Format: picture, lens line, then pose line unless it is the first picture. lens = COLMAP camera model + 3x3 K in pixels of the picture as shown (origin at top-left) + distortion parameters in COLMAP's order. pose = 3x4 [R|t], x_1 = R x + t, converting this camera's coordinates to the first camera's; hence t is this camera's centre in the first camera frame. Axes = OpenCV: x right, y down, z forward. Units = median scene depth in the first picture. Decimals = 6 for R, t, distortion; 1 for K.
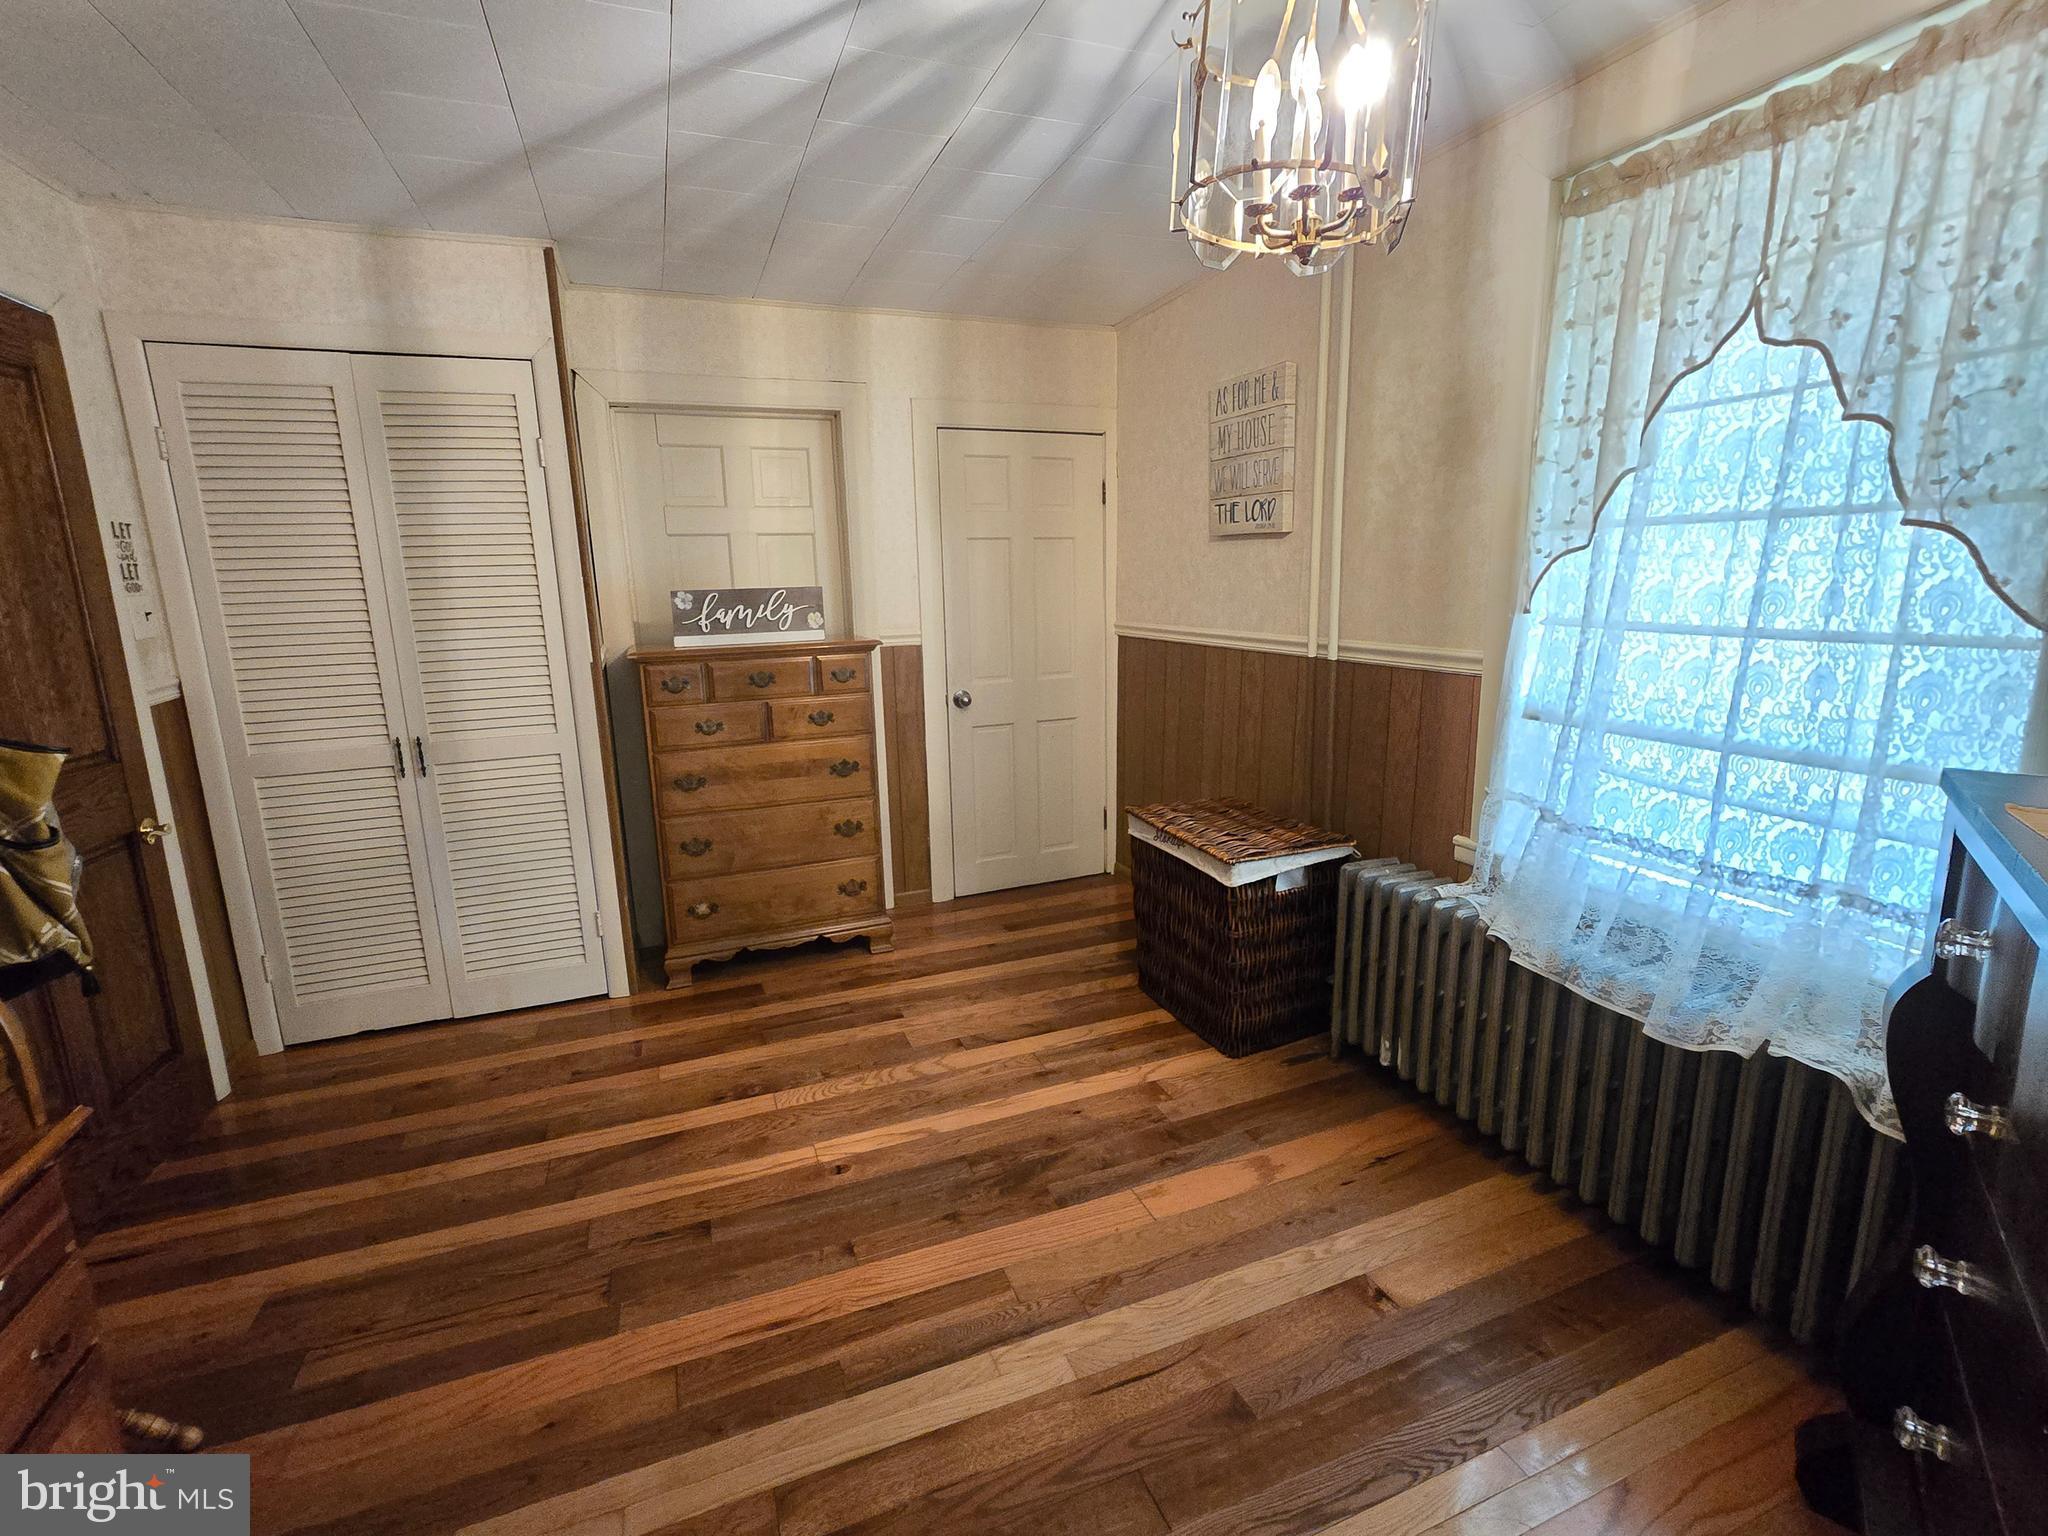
lens RADIAL K [[838.0, 0, 1018.3], [0, 838.0, 748.5], [0, 0, 1]] dist [-0.001233, -0.000624]
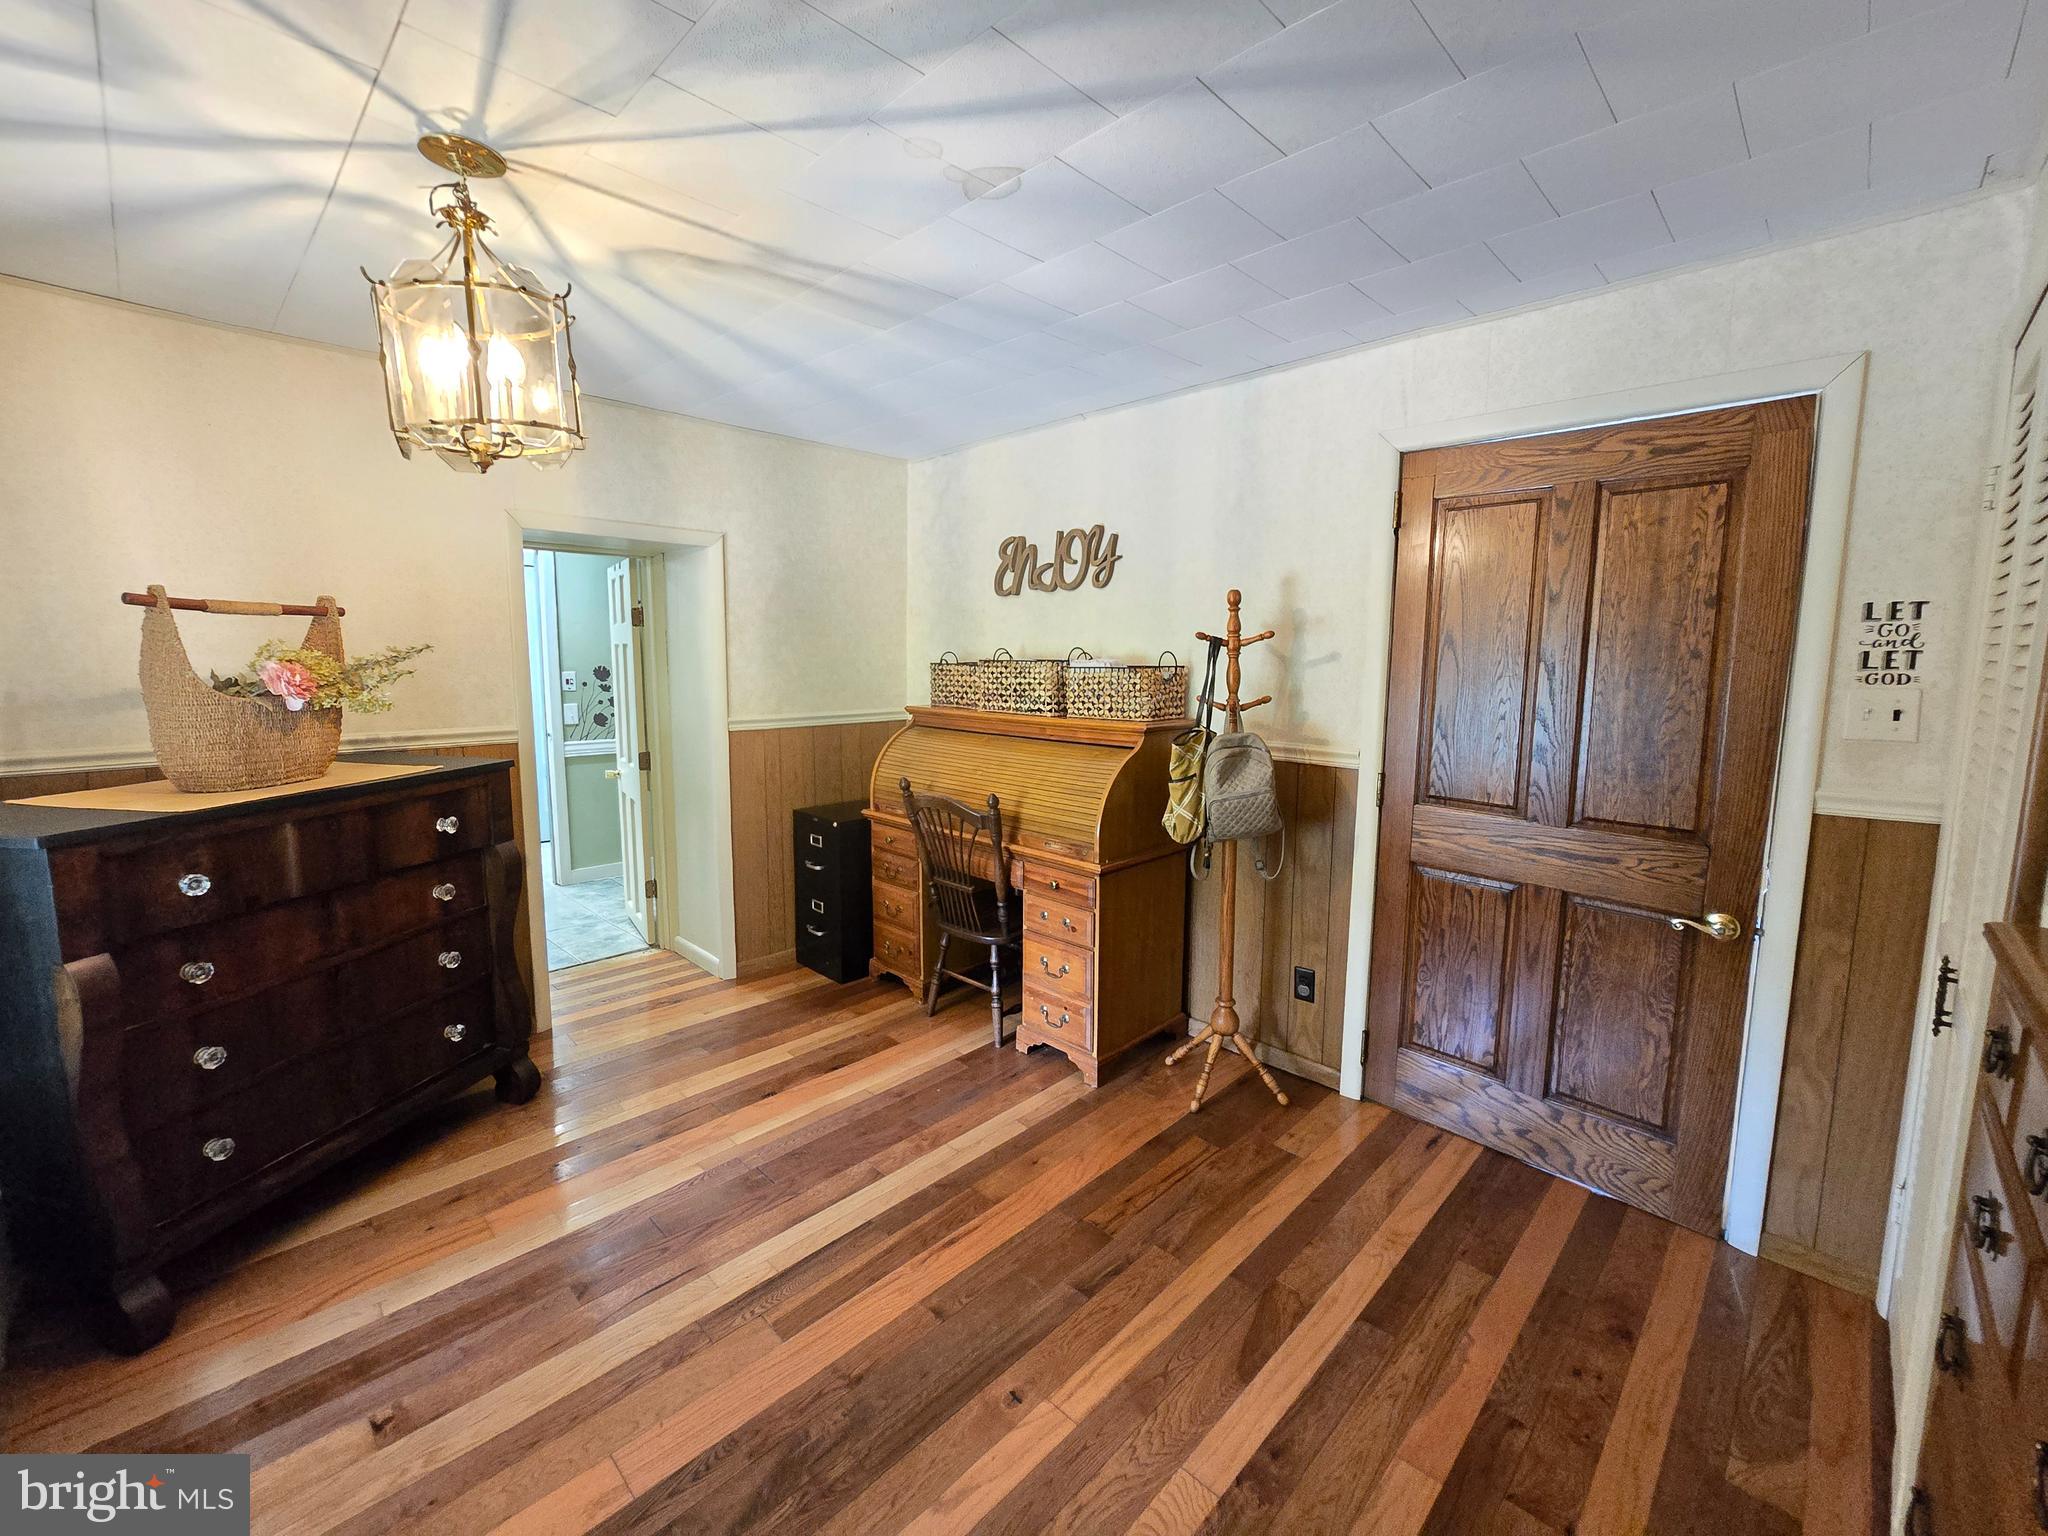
lens RADIAL K [[838.0, 0, 1018.3], [0, 838.0, 748.5], [0, 0, 1]] dist [-0.001233, -0.000624]
pose [[-0.912725, 0.071241, -0.402316, 0.081986], [-0.055384, 0.954019, 0.294585, -0.412715], [0.404803, 0.291157, -0.866811, 1.818933]]
